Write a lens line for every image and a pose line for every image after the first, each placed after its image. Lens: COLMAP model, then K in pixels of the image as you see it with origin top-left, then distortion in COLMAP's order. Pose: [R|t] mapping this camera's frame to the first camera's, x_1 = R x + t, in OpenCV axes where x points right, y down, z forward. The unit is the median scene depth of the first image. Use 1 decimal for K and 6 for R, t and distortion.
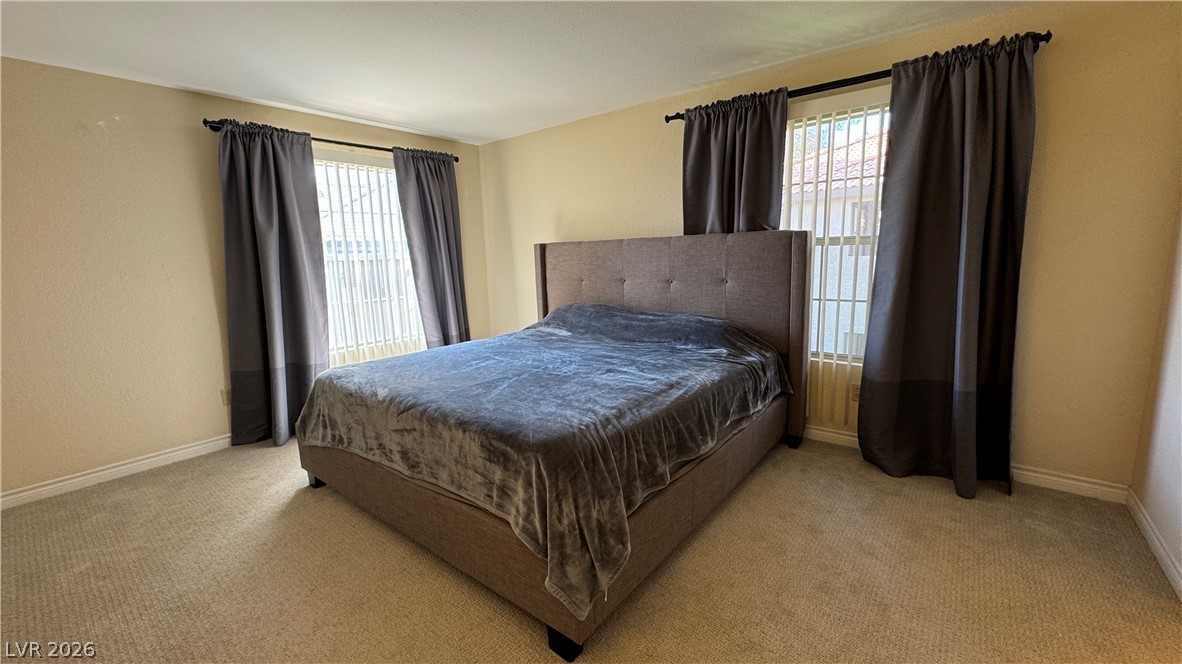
lens RADIAL K [[470.2, 0, 587.7], [0, 470.2, 334.8], [0, 0, 1]] dist [-0.005612, 0.001444]
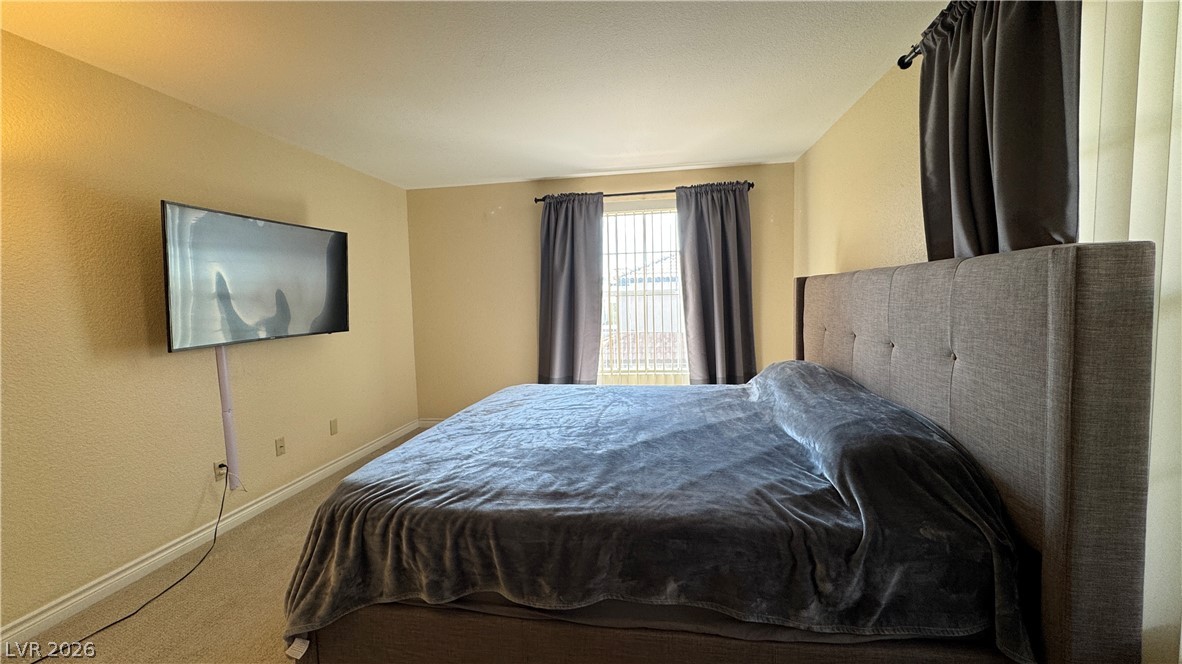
lens RADIAL K [[470.2, 0, 588.5], [0, 470.2, 323.9], [0, 0, 1]] dist [-0.005612, 0.001444]
pose [[0.483025, 0.072792, -0.872576, 0.444442], [-0.139447, 0.990215, 0.005413, -0.083097], [0.864431, 0.119063, 0.488449, 0.376677]]
